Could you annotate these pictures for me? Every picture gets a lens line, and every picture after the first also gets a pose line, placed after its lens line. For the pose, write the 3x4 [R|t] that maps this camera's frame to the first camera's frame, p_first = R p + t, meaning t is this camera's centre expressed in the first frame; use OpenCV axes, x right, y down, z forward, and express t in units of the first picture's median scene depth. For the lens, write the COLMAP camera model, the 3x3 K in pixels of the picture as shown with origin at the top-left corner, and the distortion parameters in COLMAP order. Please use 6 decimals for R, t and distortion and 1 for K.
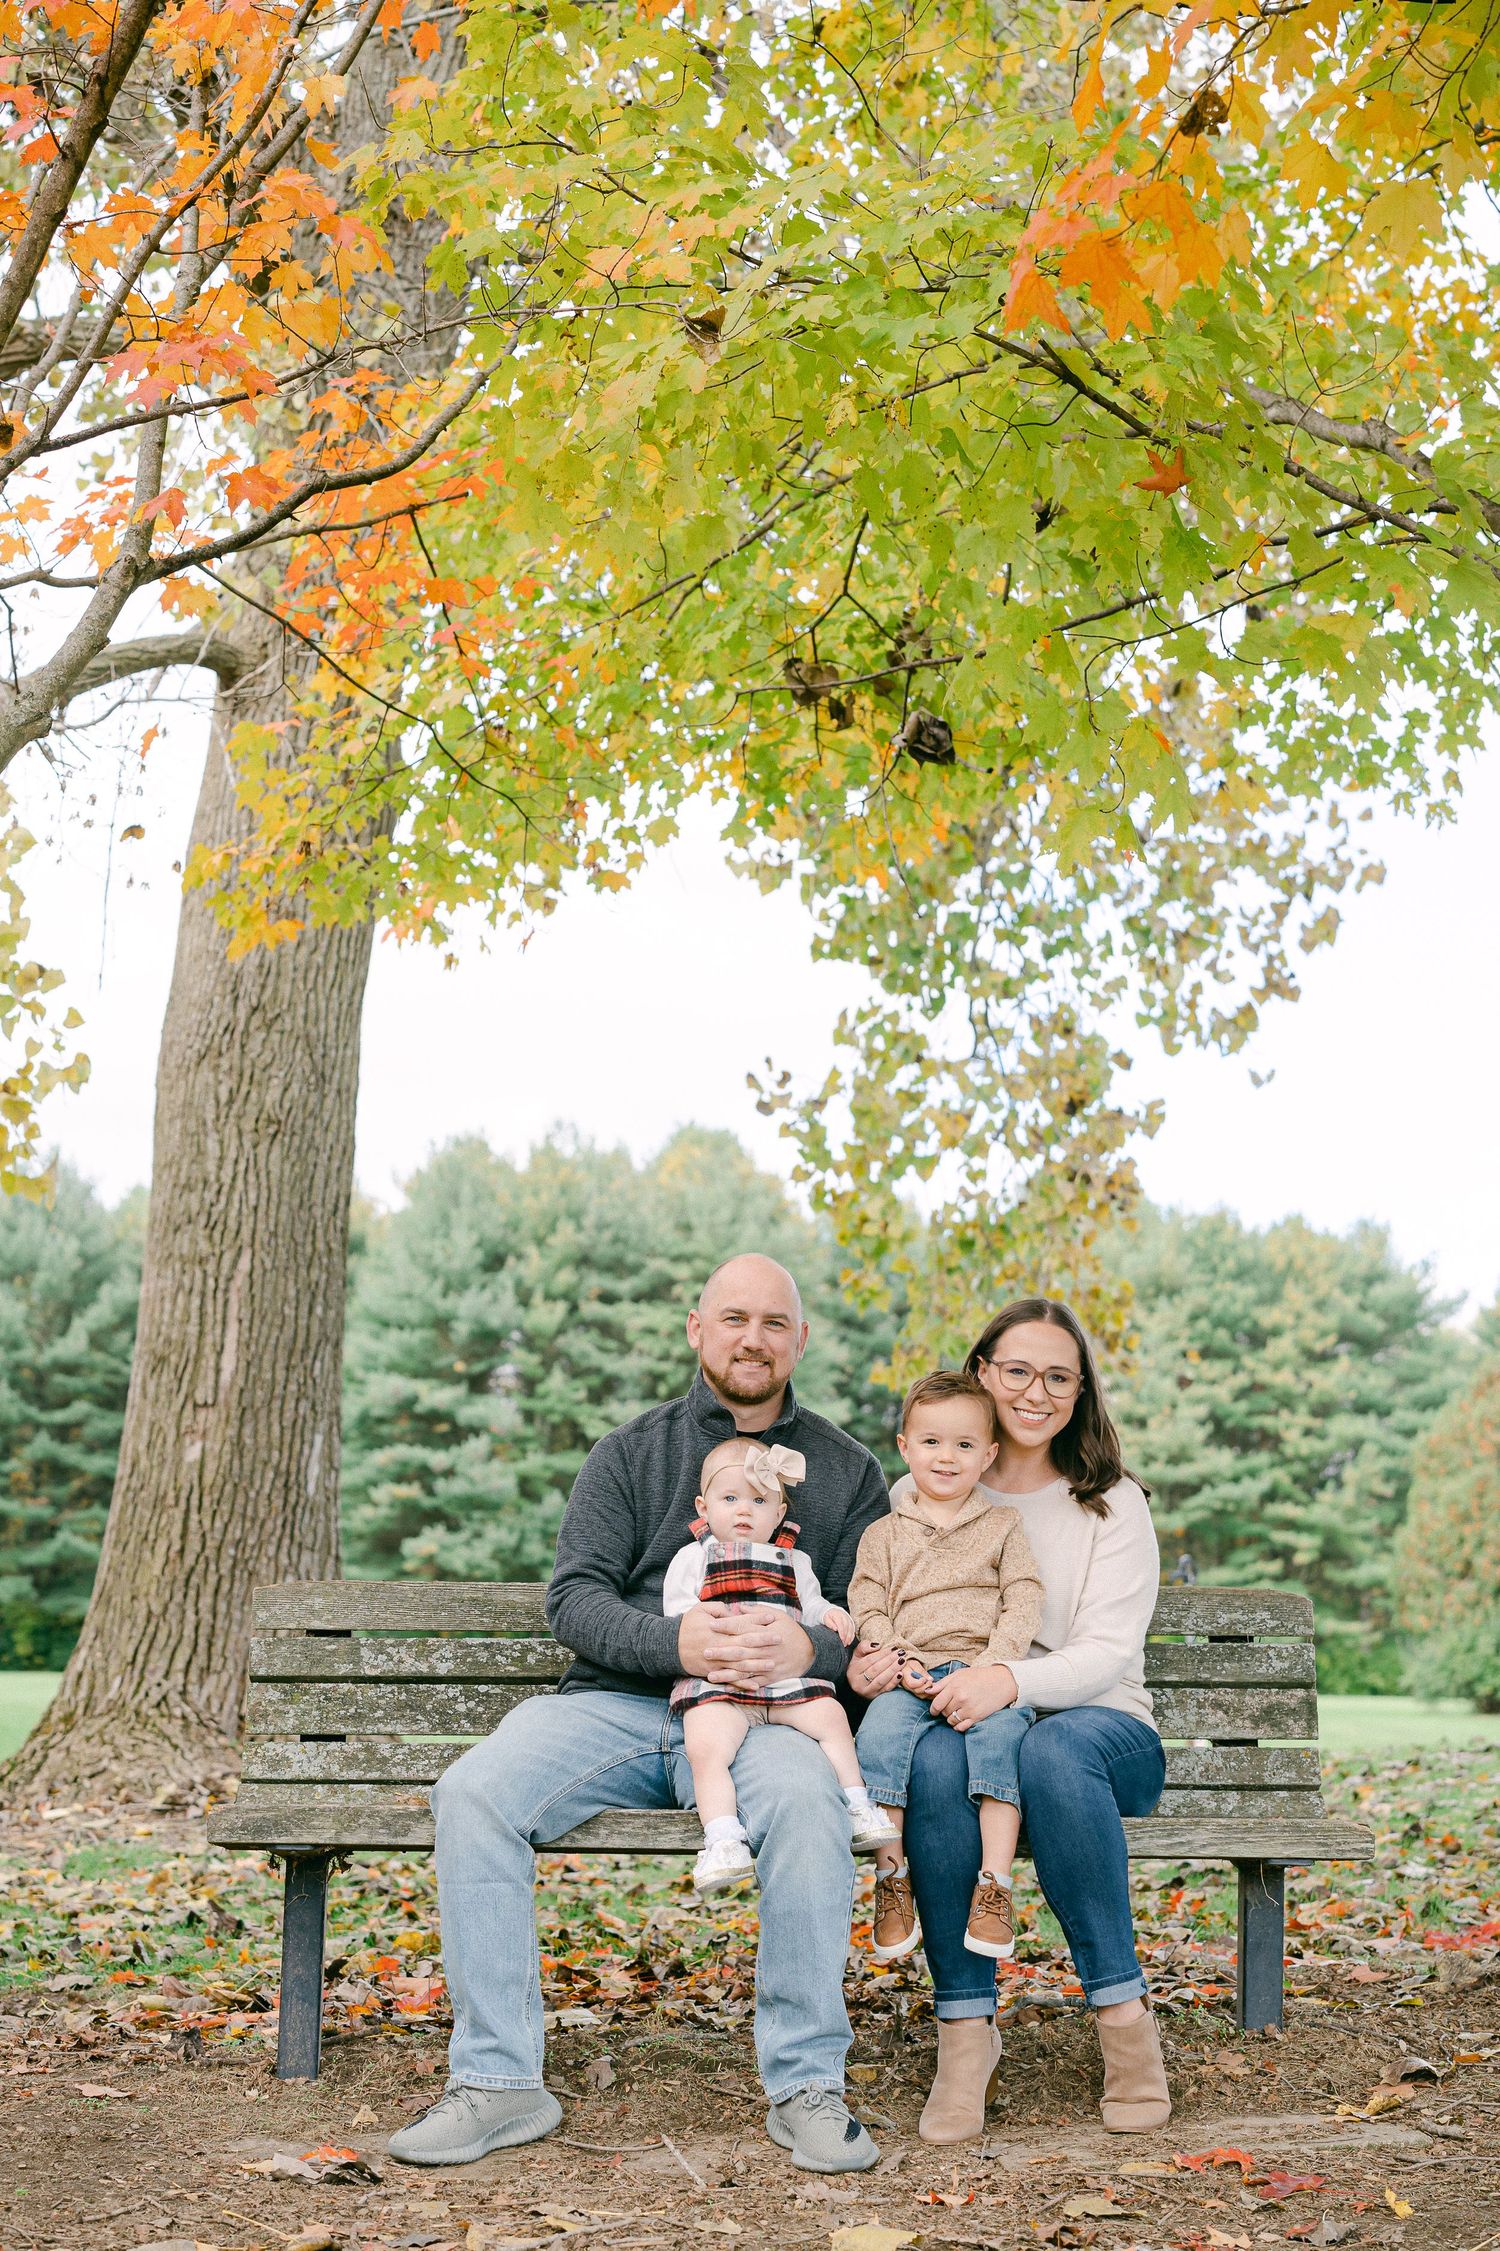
lens RADIAL K [[3348.2, 0, 698.5], [0, 3348.2, 1126.4], [0, 0, 1]] dist [0.032281, -0.040466]
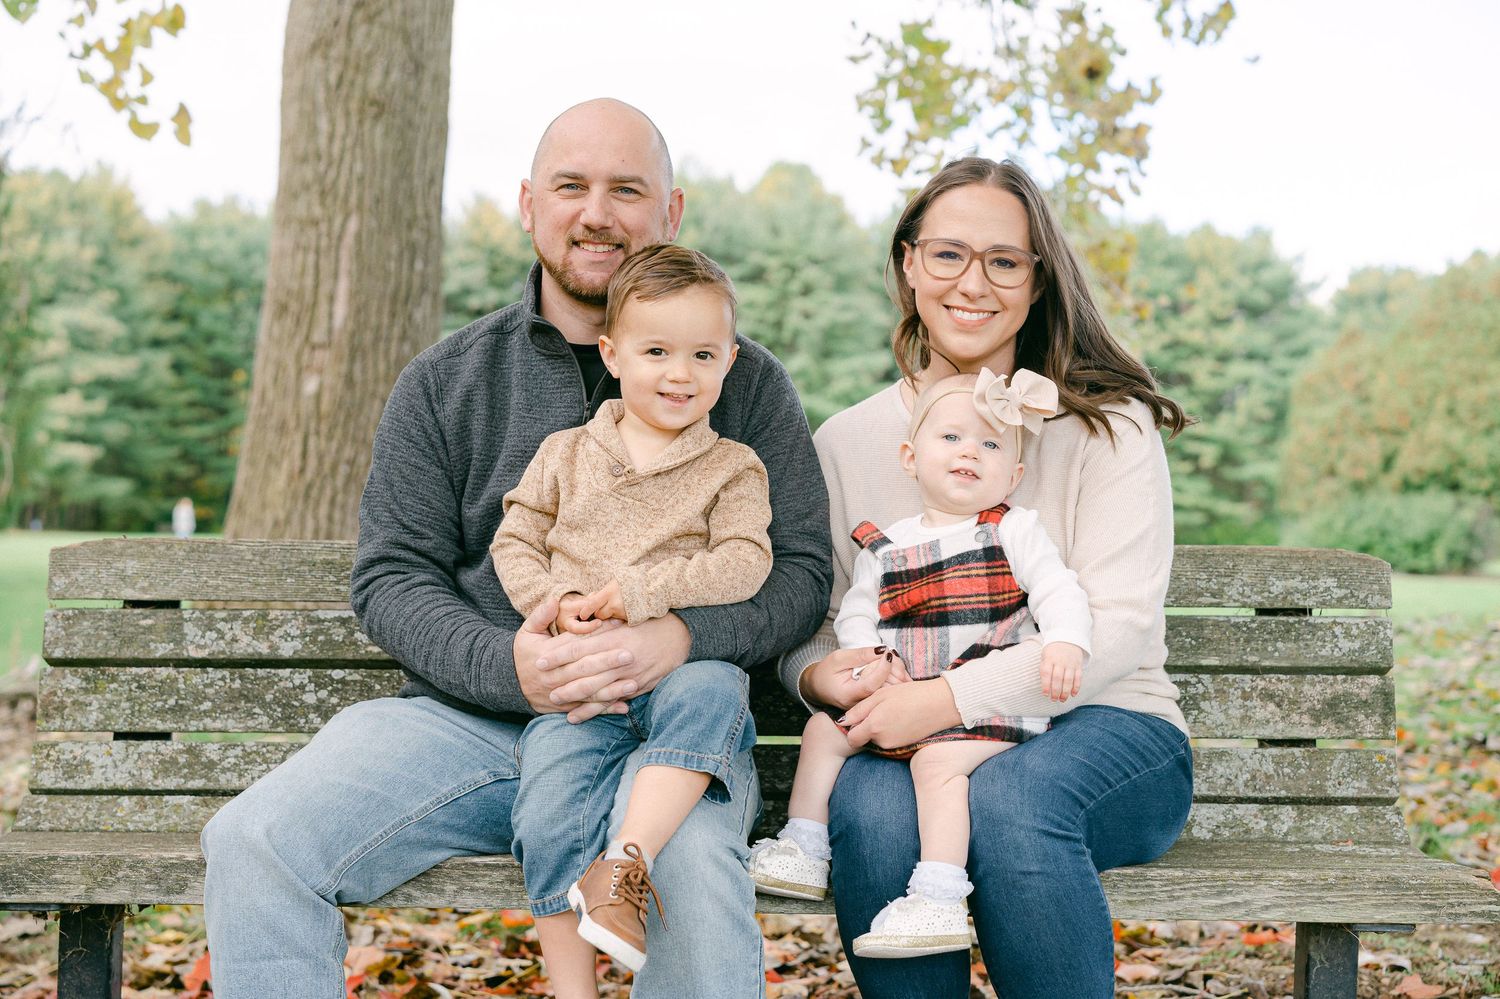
lens RADIAL K [[2231.1, 0, 750.0], [0, 2231.1, 499.5], [0, 0, 1]] dist [0.032281, -0.040466]
pose [[0.999795, 0.000488, -0.020264, 0.019788], [0.002474, 0.989298, 0.145886, 0.022641], [0.020118, -0.145906, 0.989094, 0.219566]]
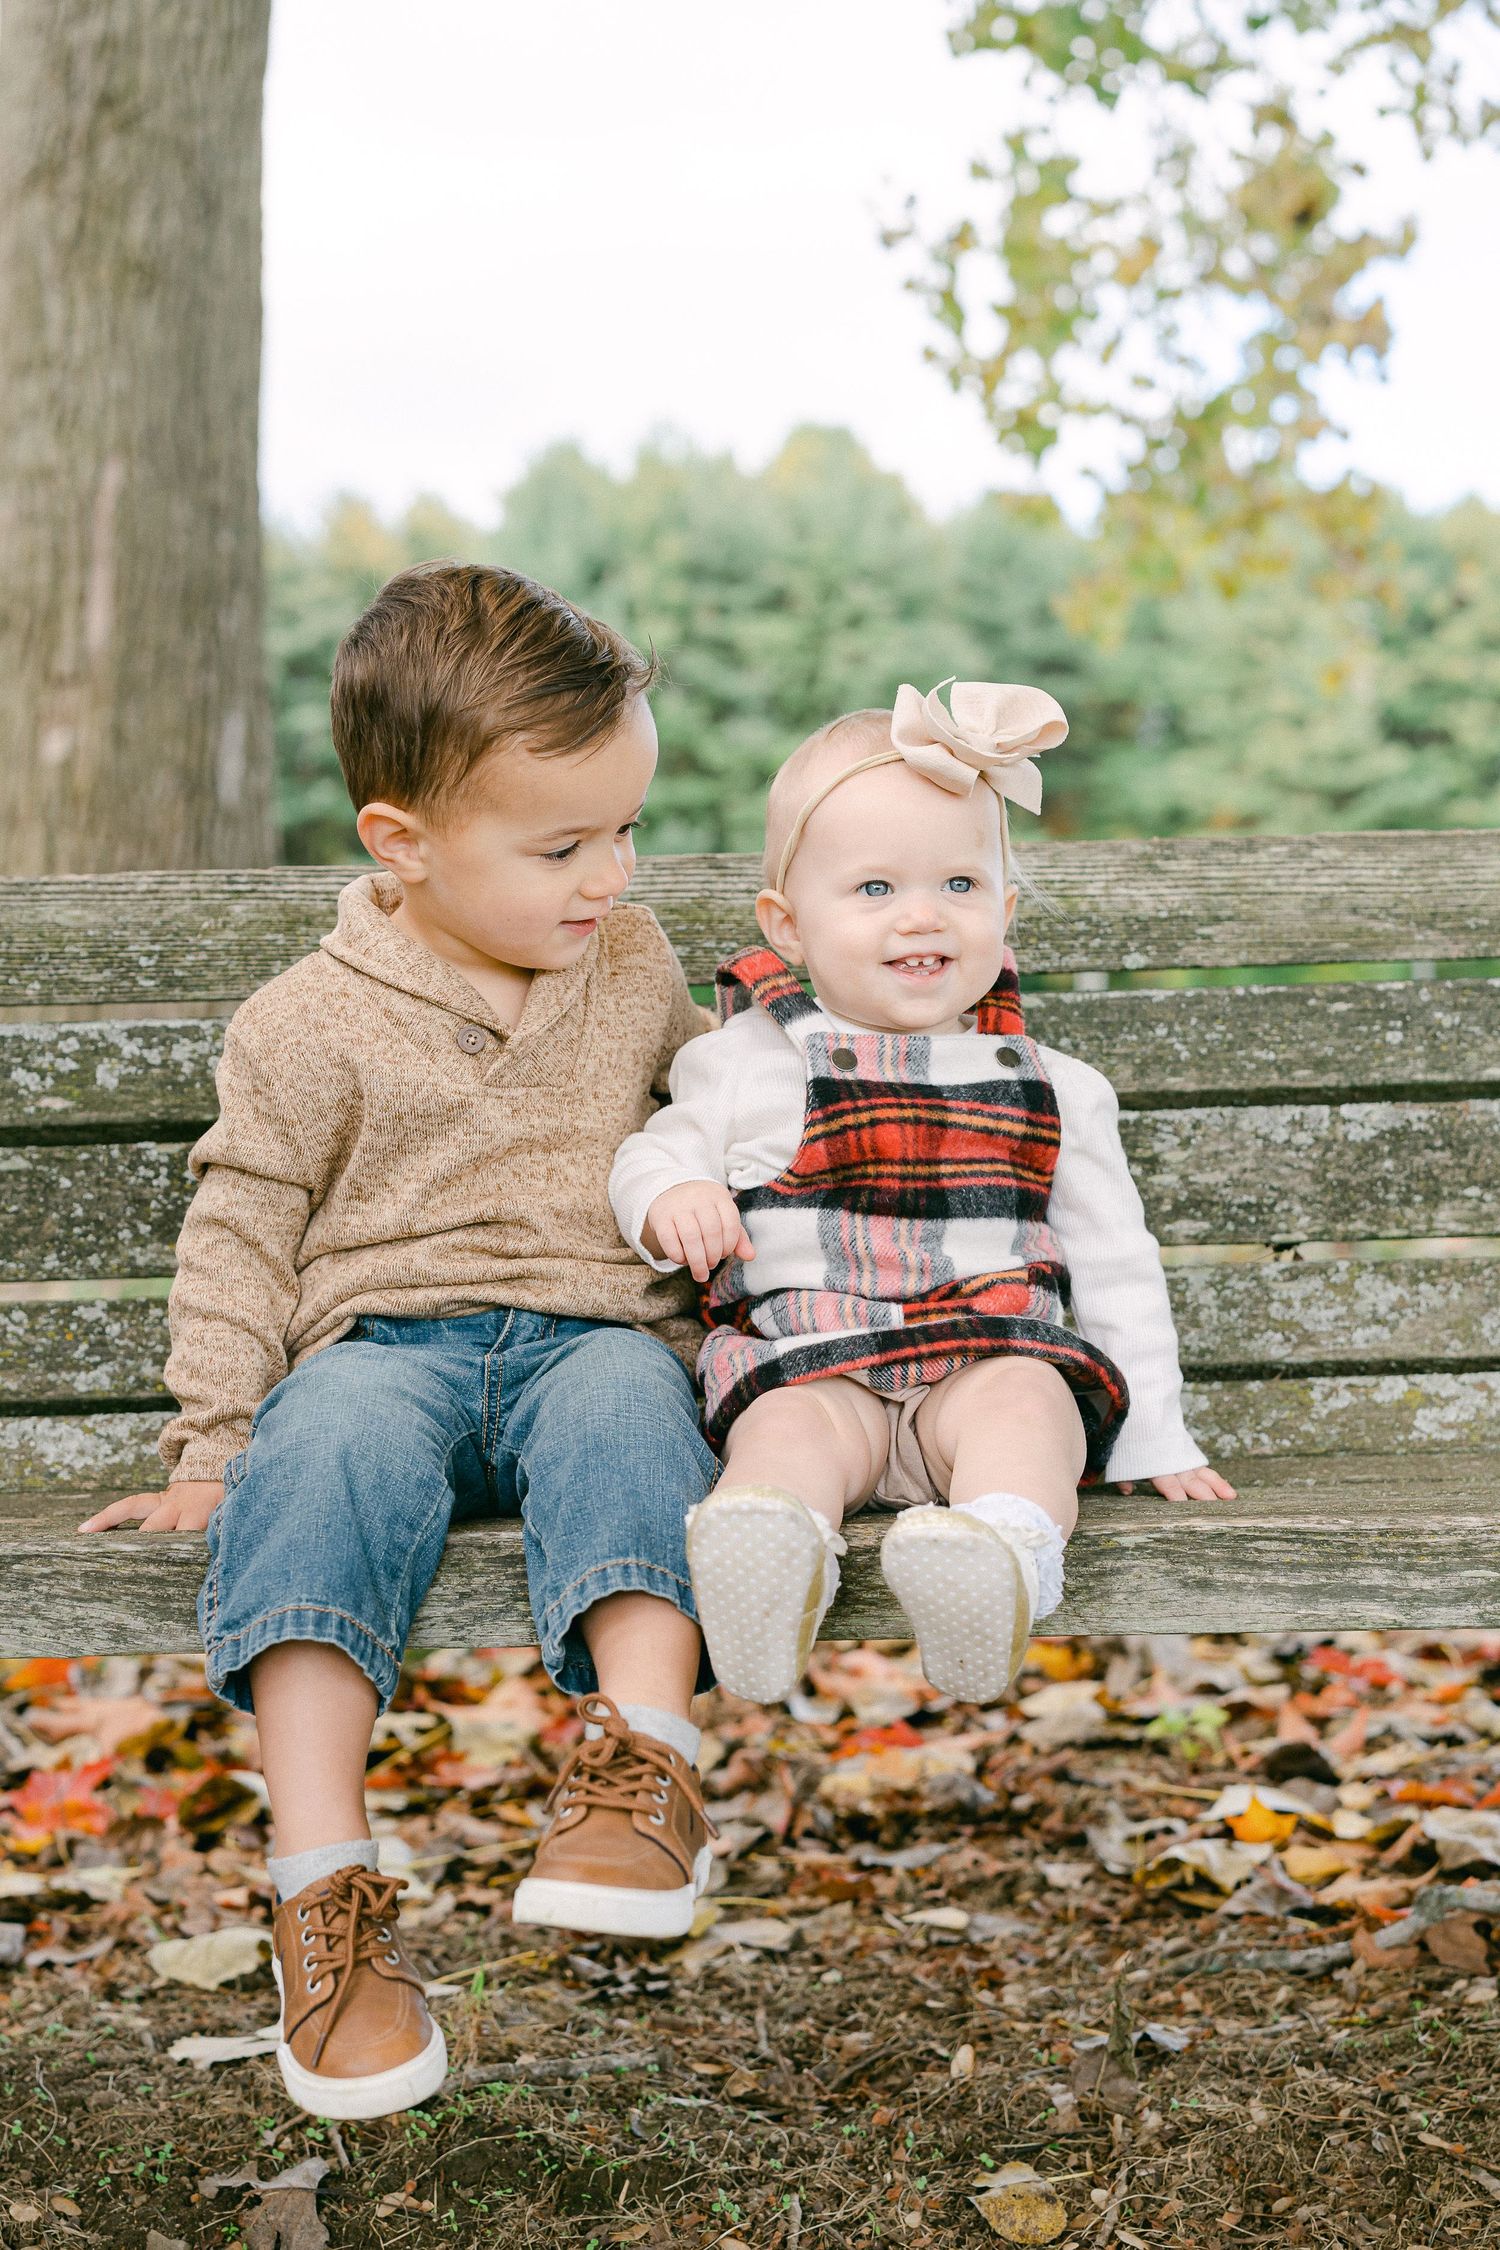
lens RADIAL K [[3371.3, 0, 750.0], [0, 3371.3, 1125.0], [0, 0, 1]] dist [0.026848, 0.046956]
pose [[0.998871, -0.036807, -0.030024, 0.014801], [0.041965, 0.979943, 0.194809, 0.042703], [0.022251, -0.195849, 0.980382, 0.286744]]
